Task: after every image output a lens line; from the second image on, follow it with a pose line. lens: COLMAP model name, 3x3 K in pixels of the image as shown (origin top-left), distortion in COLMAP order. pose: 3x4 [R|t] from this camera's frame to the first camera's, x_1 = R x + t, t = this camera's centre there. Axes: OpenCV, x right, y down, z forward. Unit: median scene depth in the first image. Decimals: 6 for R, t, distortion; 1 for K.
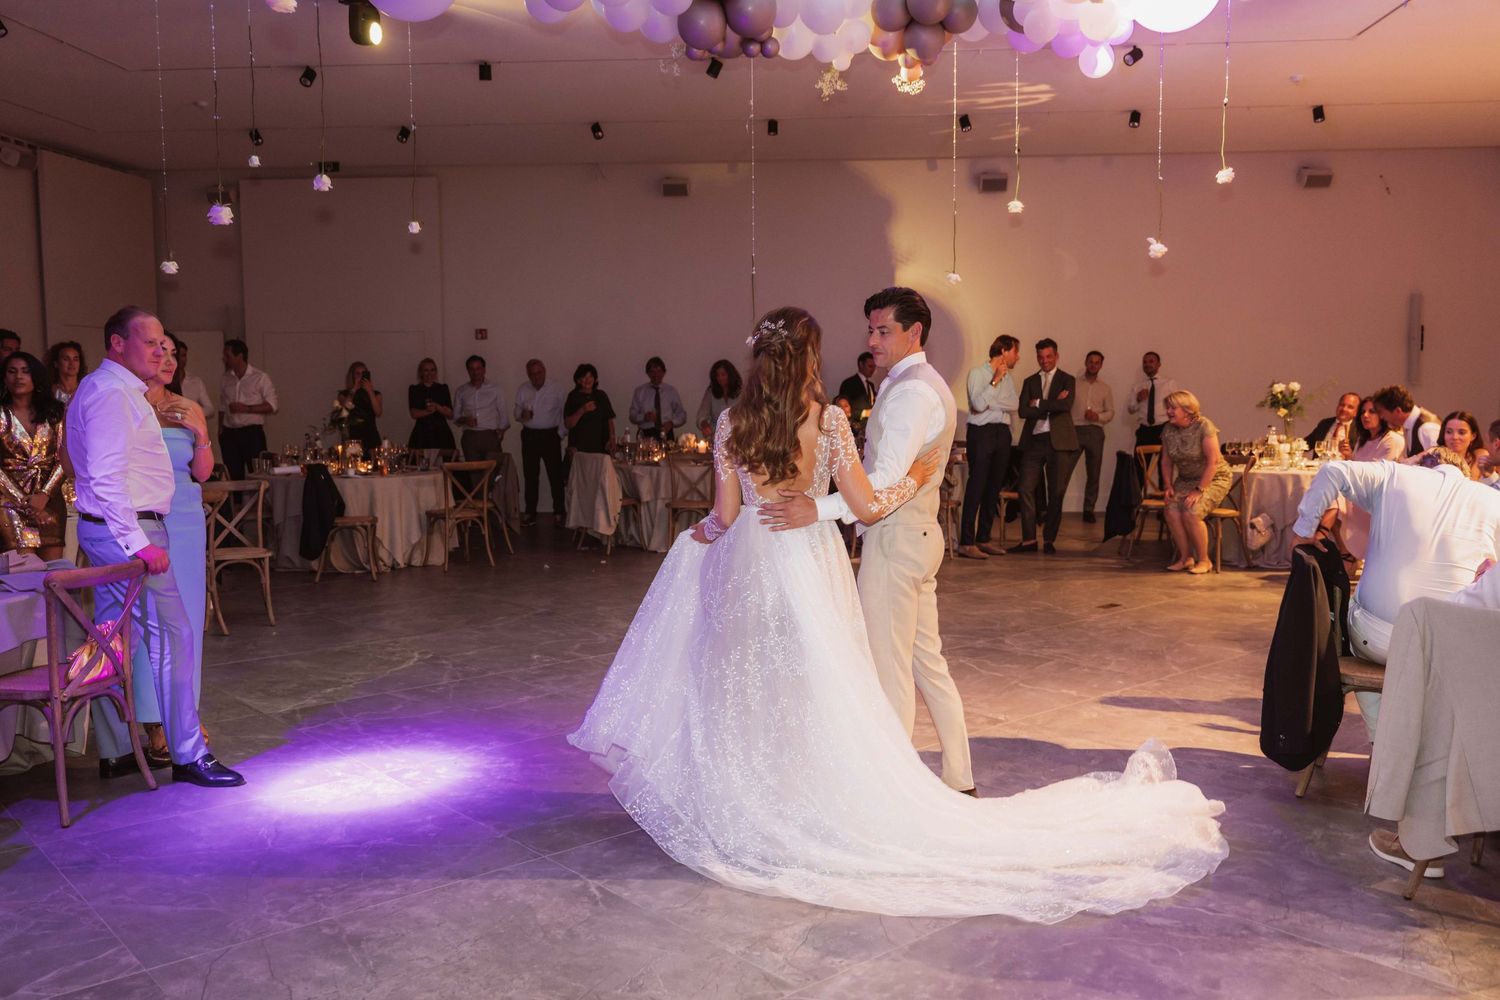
lens RADIAL K [[1221.3, 0, 750.0], [0, 1221.3, 500.0], [0, 0, 1]] dist [0.001854, 0.008214]
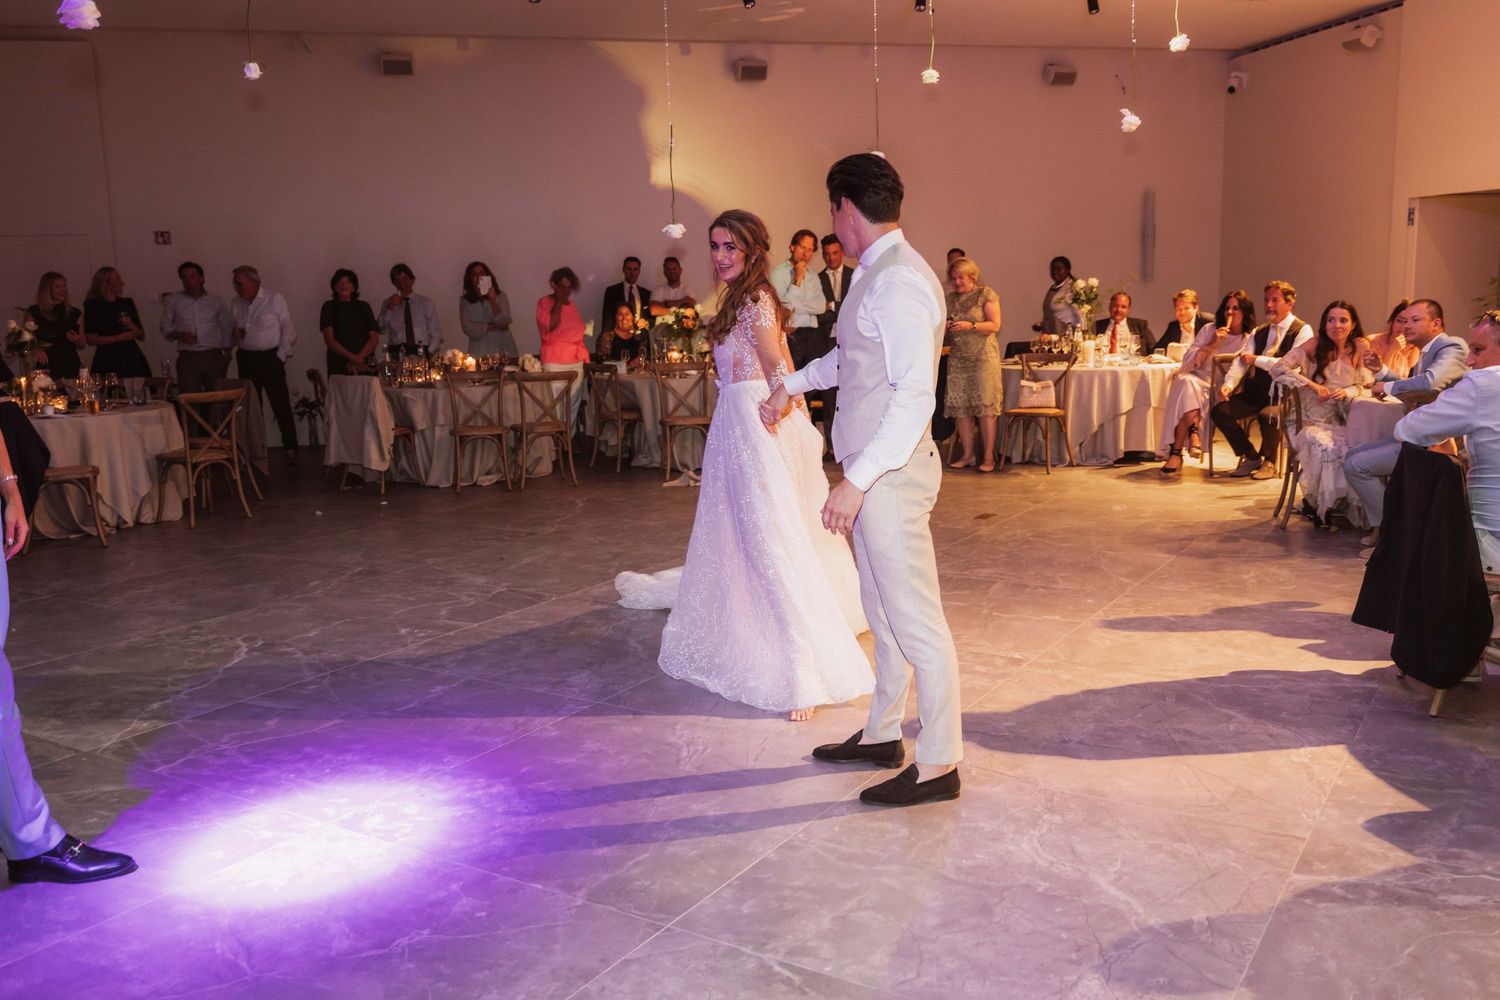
lens RADIAL K [[1222.0, 0, 750.0], [0, 1222.0, 500.0], [0, 0, 1]] dist [0.007026, -0.001643]
pose [[0.958670, -0.065640, 0.276844, -0.111713], [0.045722, 0.995920, 0.077806, -0.006158], [-0.280822, -0.061933, 0.957760, 0.109338]]
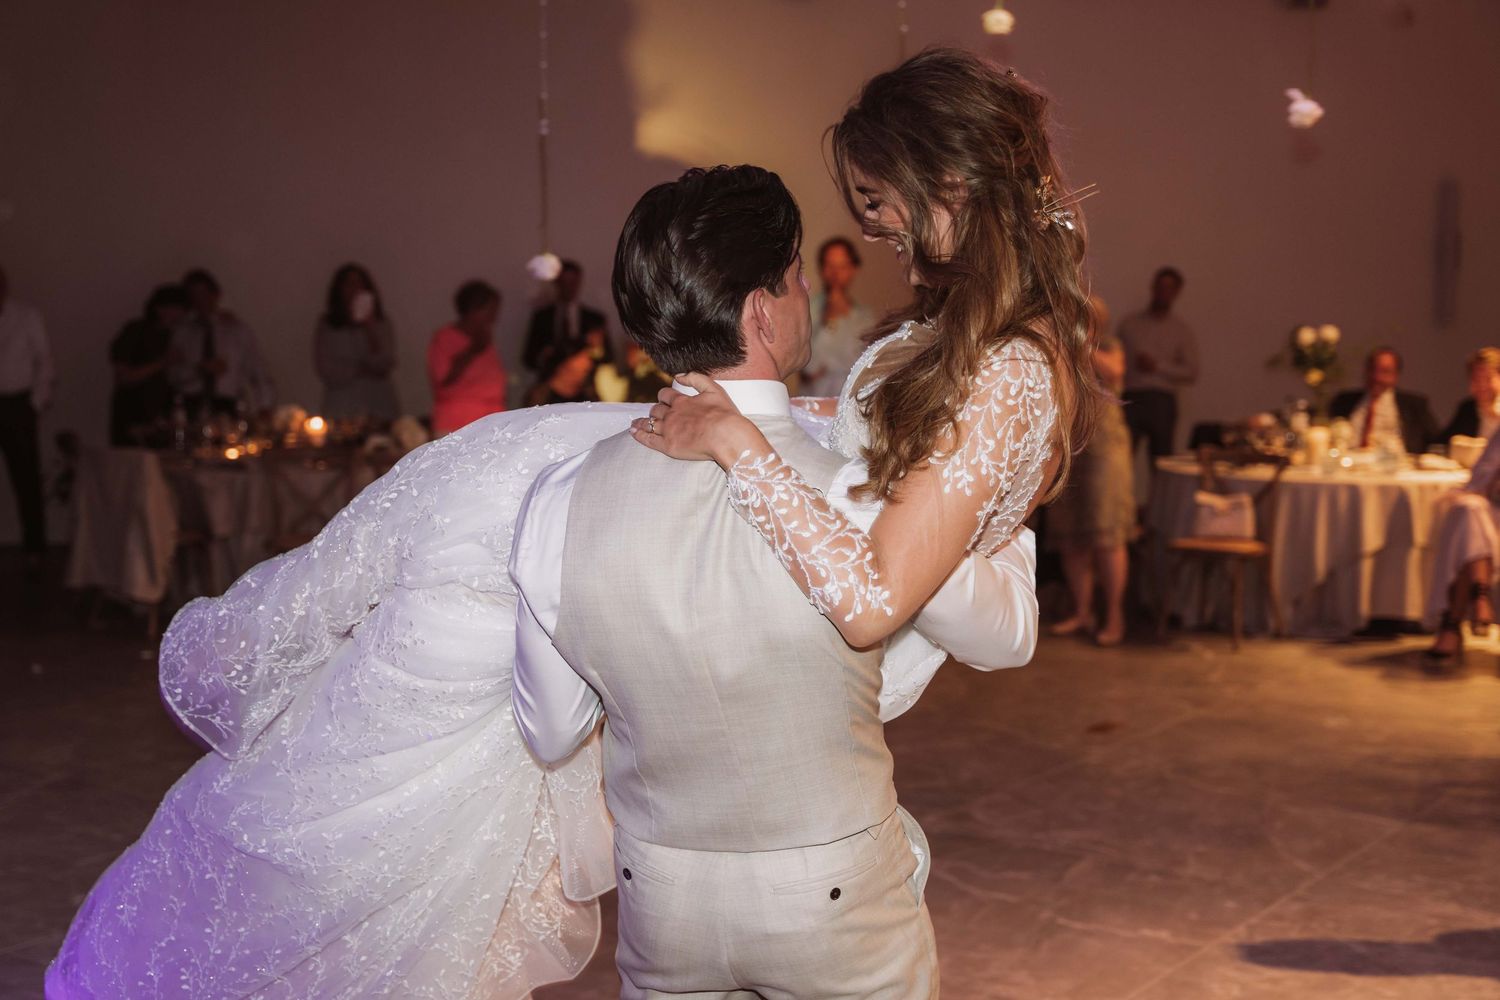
lens RADIAL K [[1947.6, 0, 750.0], [0, 1947.6, 500.0], [0, 0, 1]] dist [0.039114, -0.001298]
pose [[0.973596, -0.012011, 0.227960, -0.058469], [0.009232, 0.999870, 0.013255, -0.025648], [-0.228090, -0.010800, 0.973580, 0.115763]]
